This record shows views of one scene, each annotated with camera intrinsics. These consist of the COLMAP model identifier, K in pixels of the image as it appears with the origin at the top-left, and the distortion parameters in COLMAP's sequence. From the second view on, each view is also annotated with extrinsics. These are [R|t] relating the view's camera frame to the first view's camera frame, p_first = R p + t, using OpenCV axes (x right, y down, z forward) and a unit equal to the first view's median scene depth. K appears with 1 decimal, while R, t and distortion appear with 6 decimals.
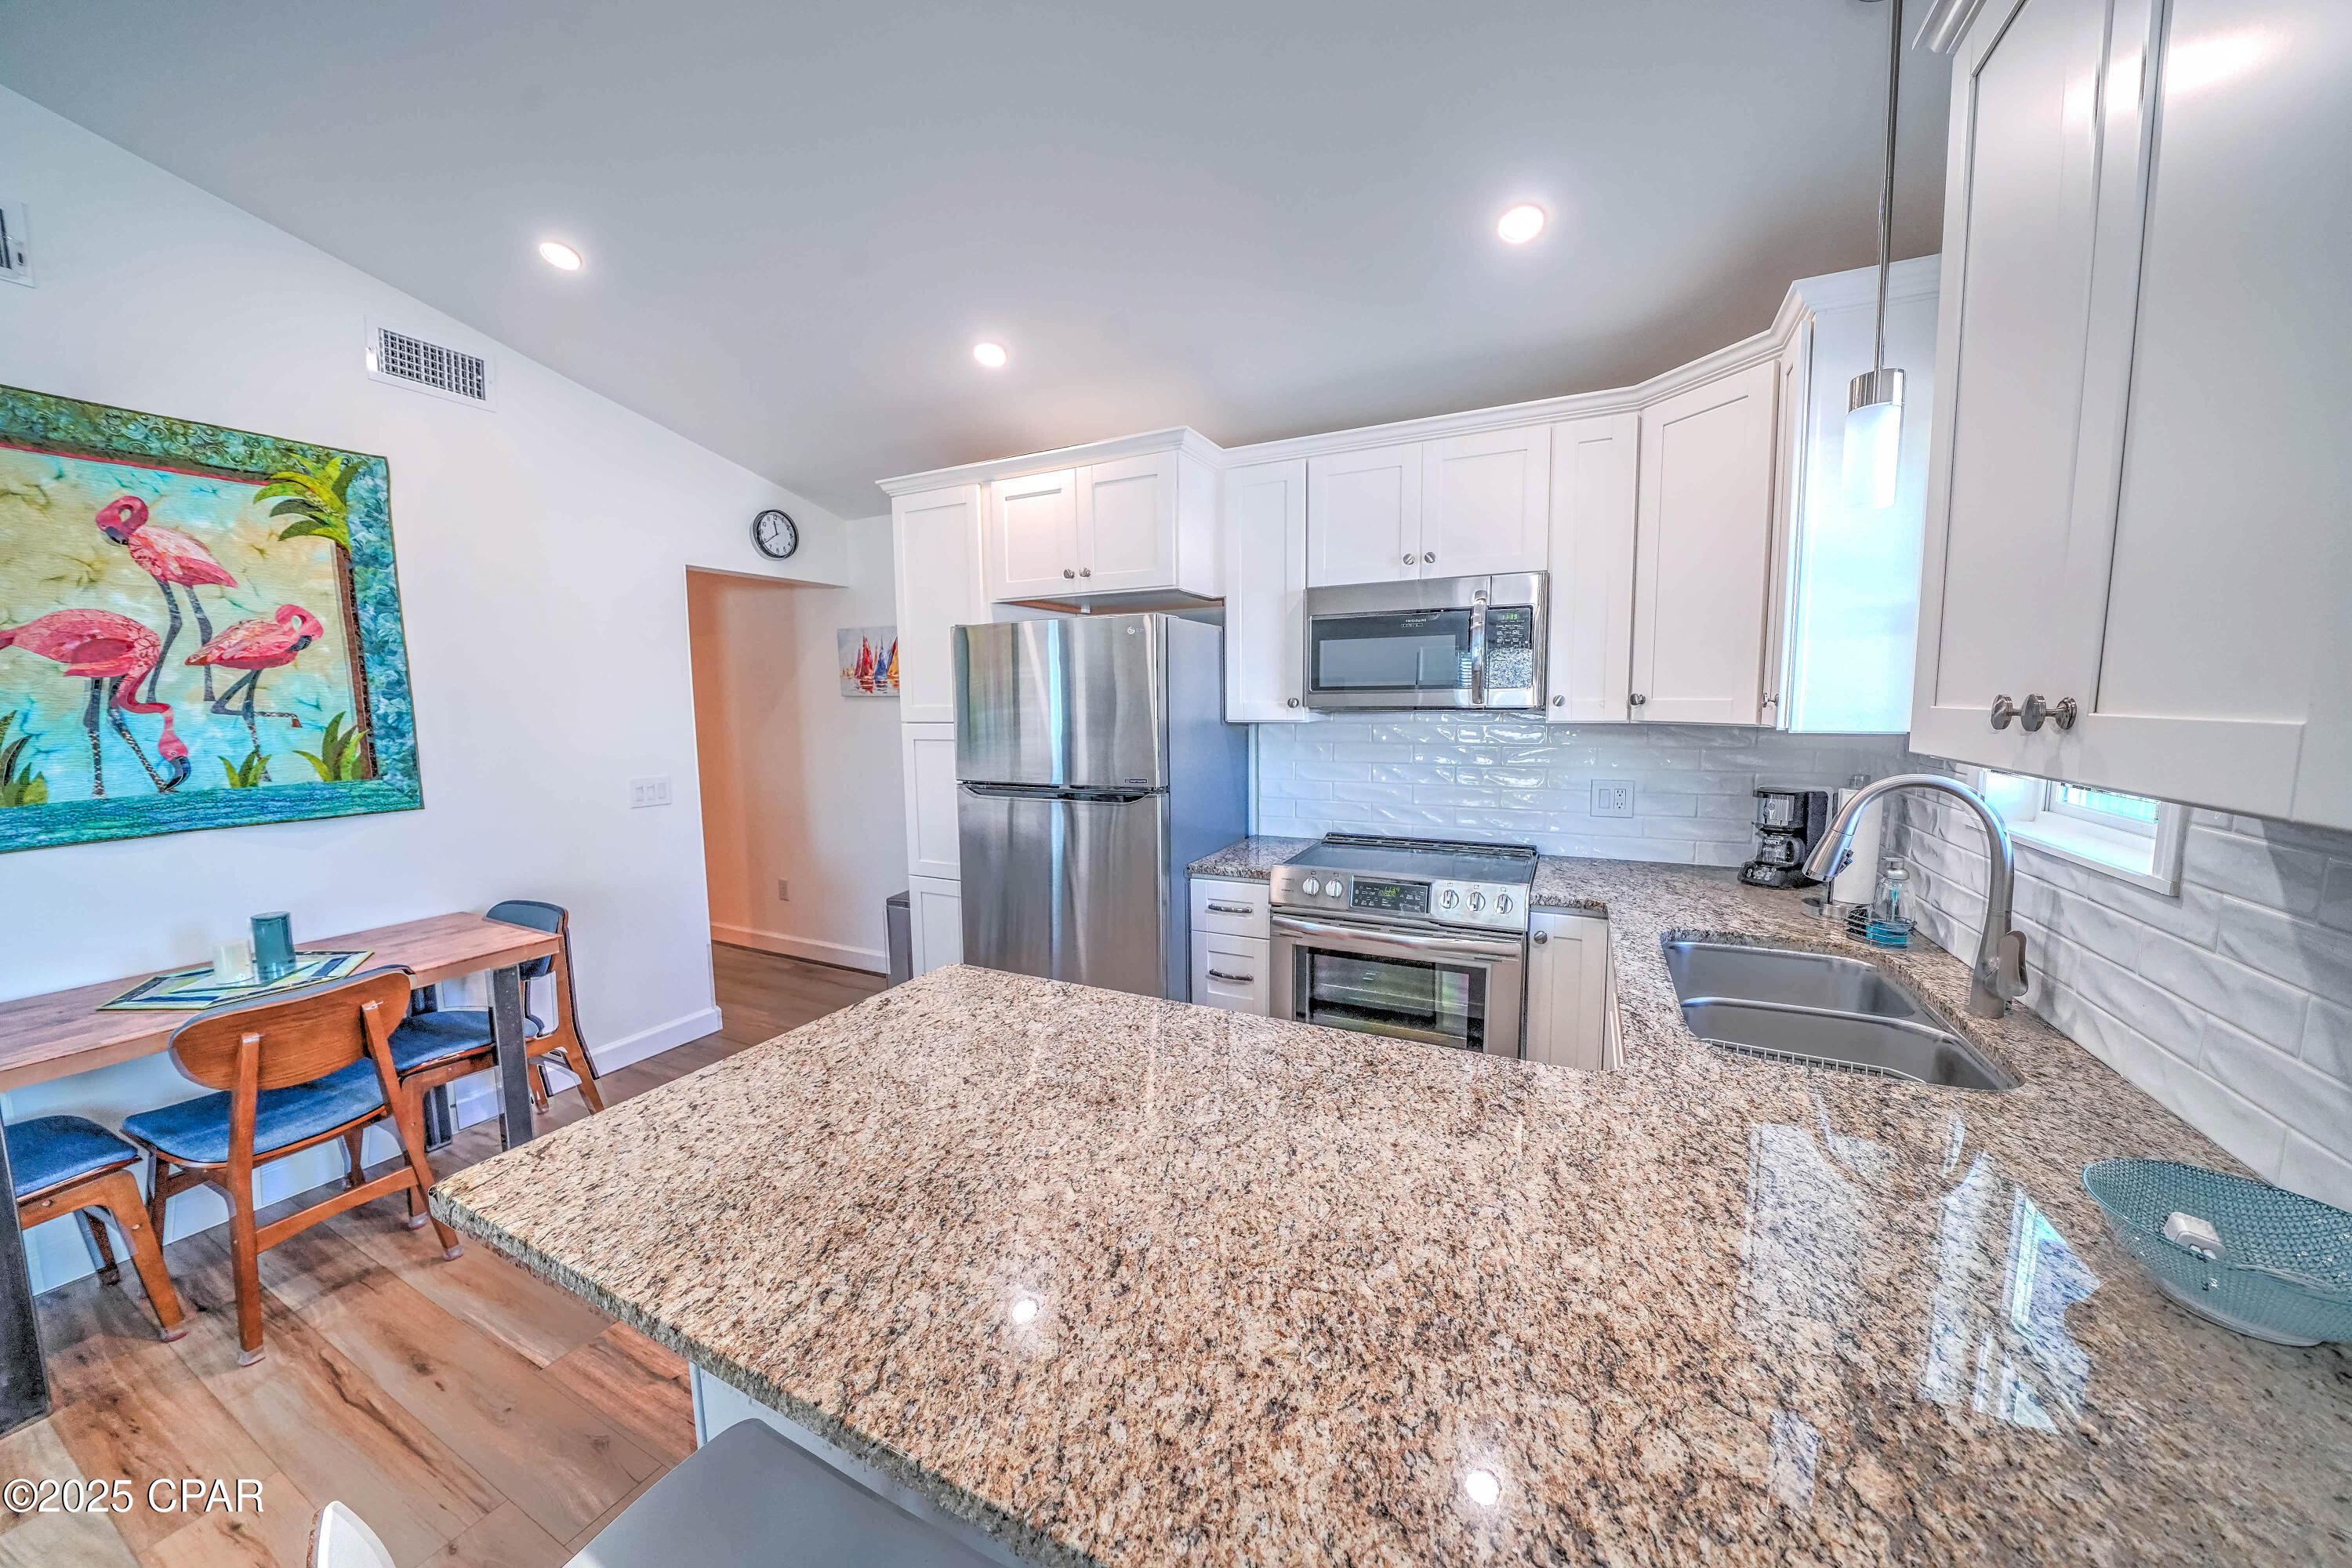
lens RADIAL K [[824.0, 0, 1159.8], [0, 824.0, 782.6], [0, 0, 1]] dist [-0.024746, 0.003380]
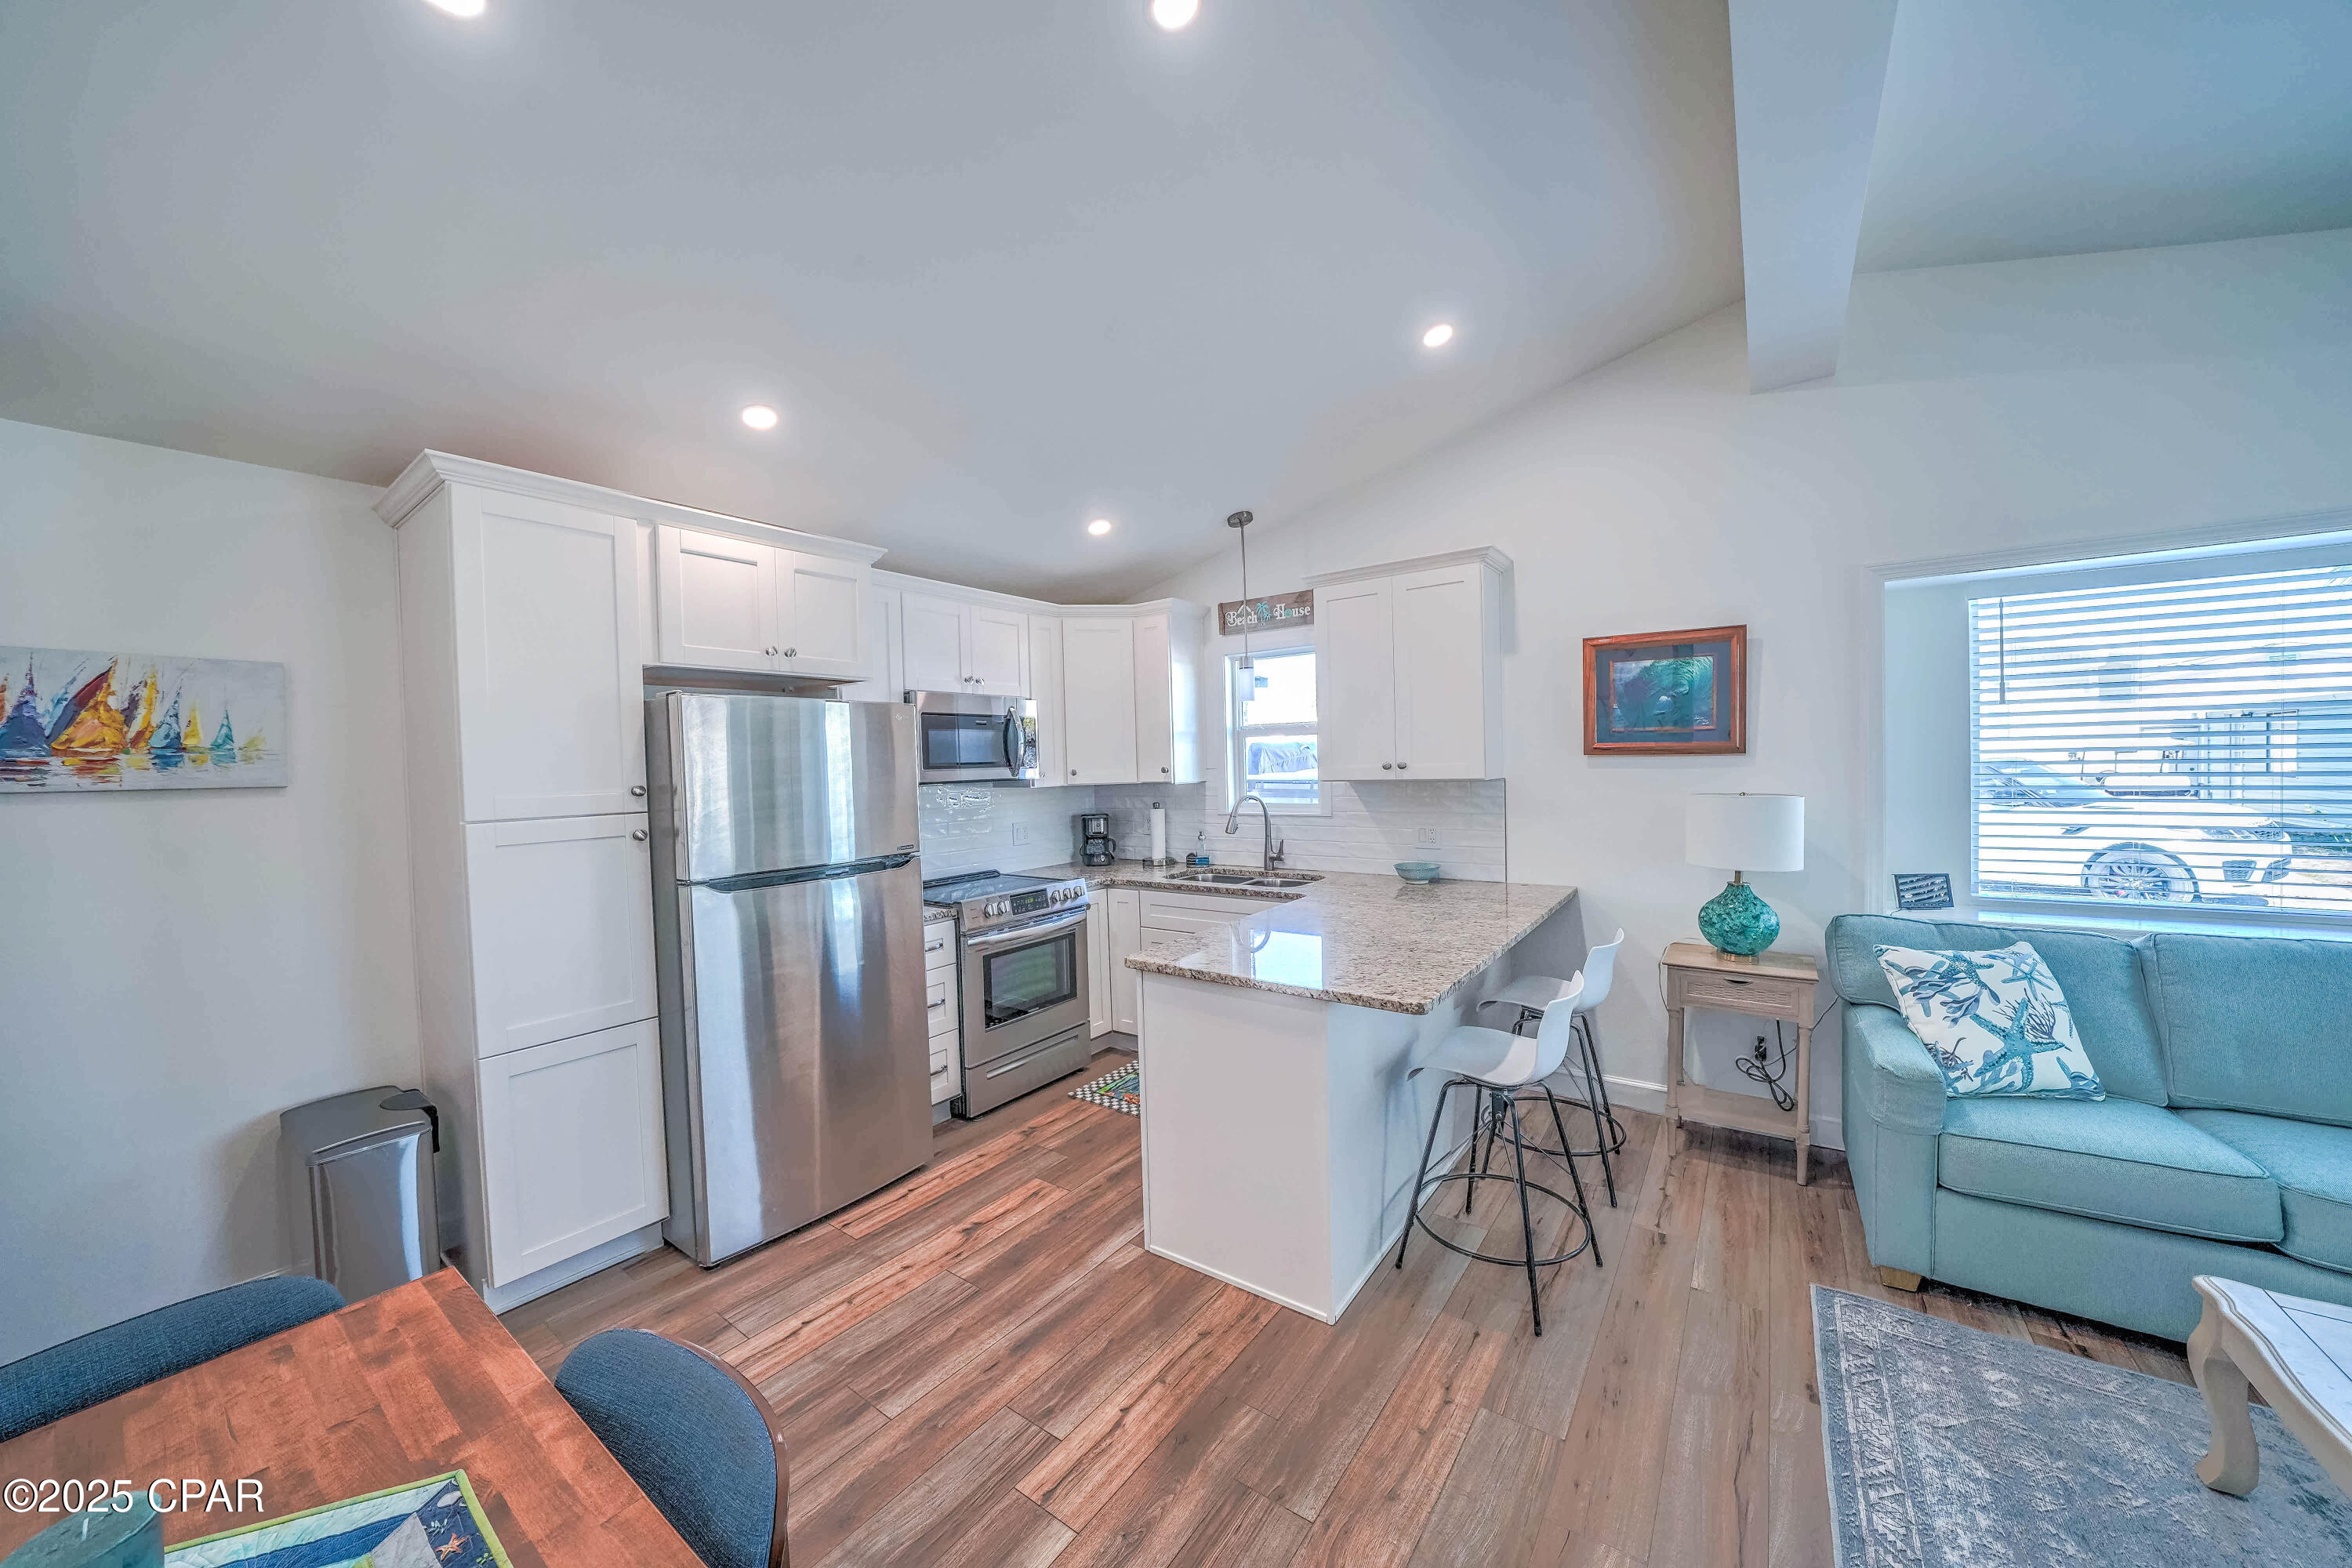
lens RADIAL K [[819.8, 0, 1165.6], [0, 819.8, 783.2], [0, 0, 1]] dist [-0.026685, 0.003113]
pose [[0.155787, -0.017836, 0.987630, -1.226370], [0.126814, 0.991924, -0.002089, -0.046785], [-0.979617, 0.125570, 0.156791, 0.511636]]
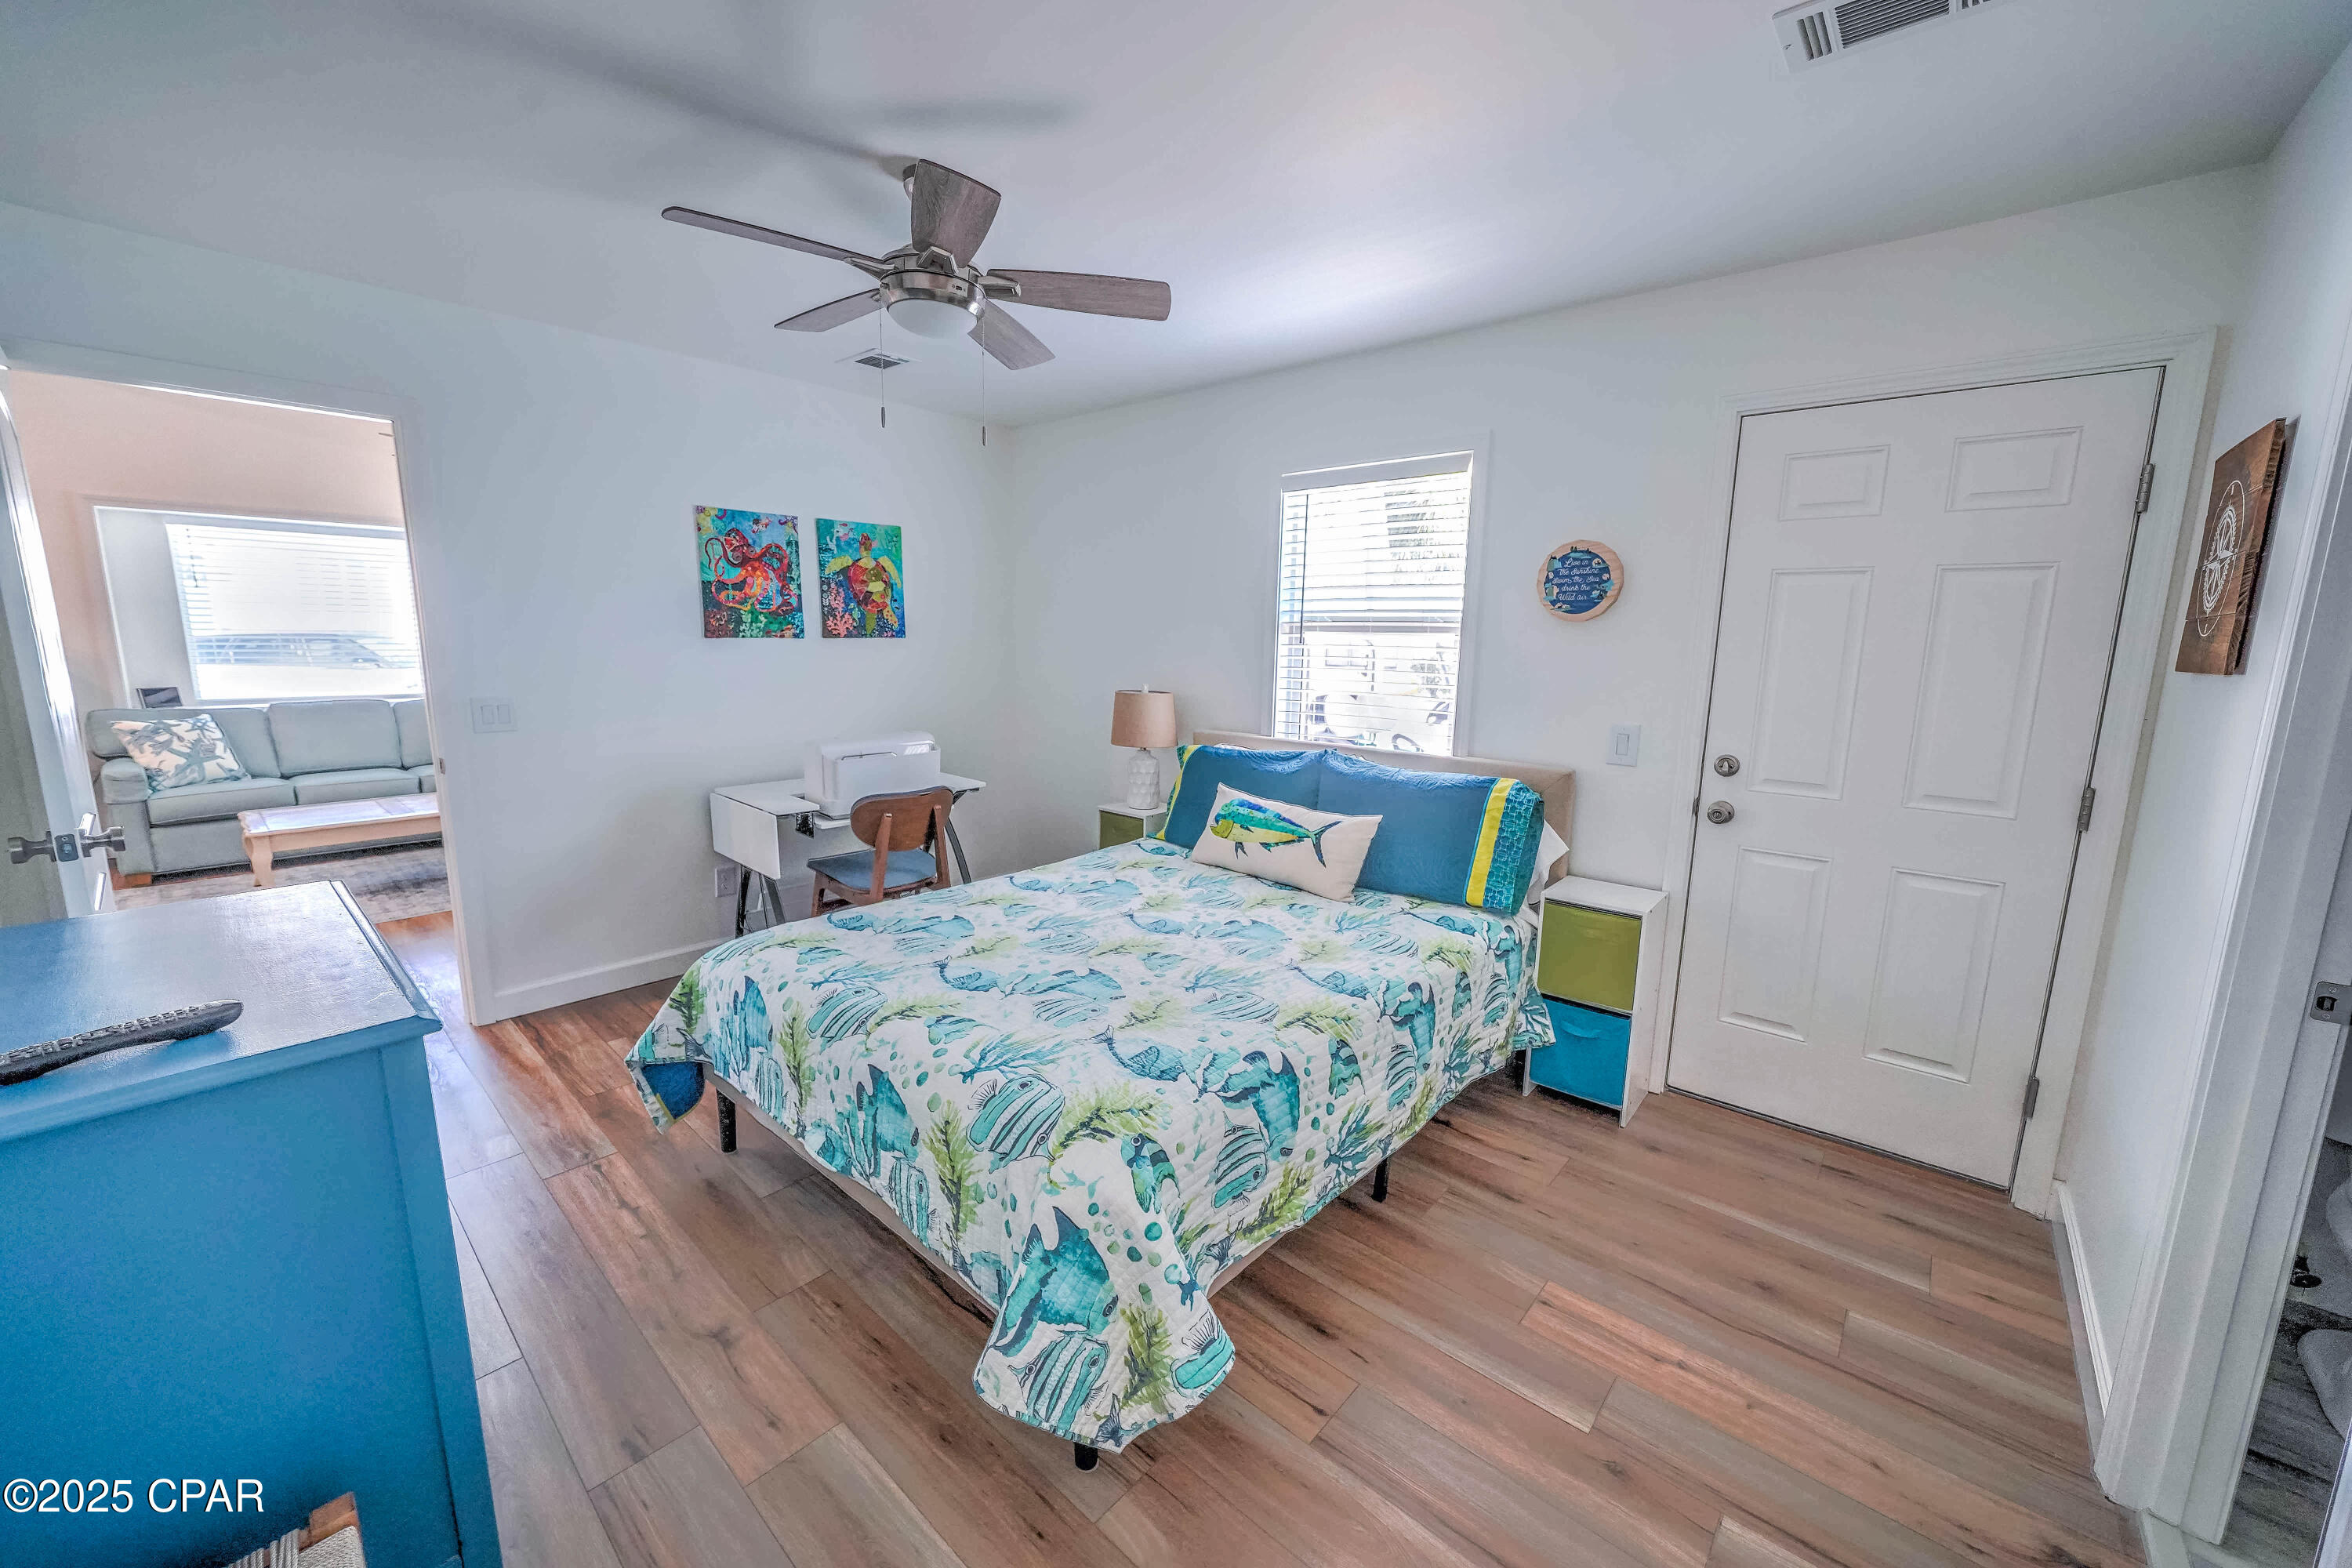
lens RADIAL K [[874.1, 0, 1165.6], [0, 874.1, 777.3], [0, 0, 1]] dist [-0.011080, -0.000053]
pose [[-0.969329, -0.042474, 0.242068, -2.956814], [0.022749, 0.965218, 0.260455, -0.060507], [-0.244711, 0.257974, -0.934647, 1.103717]]
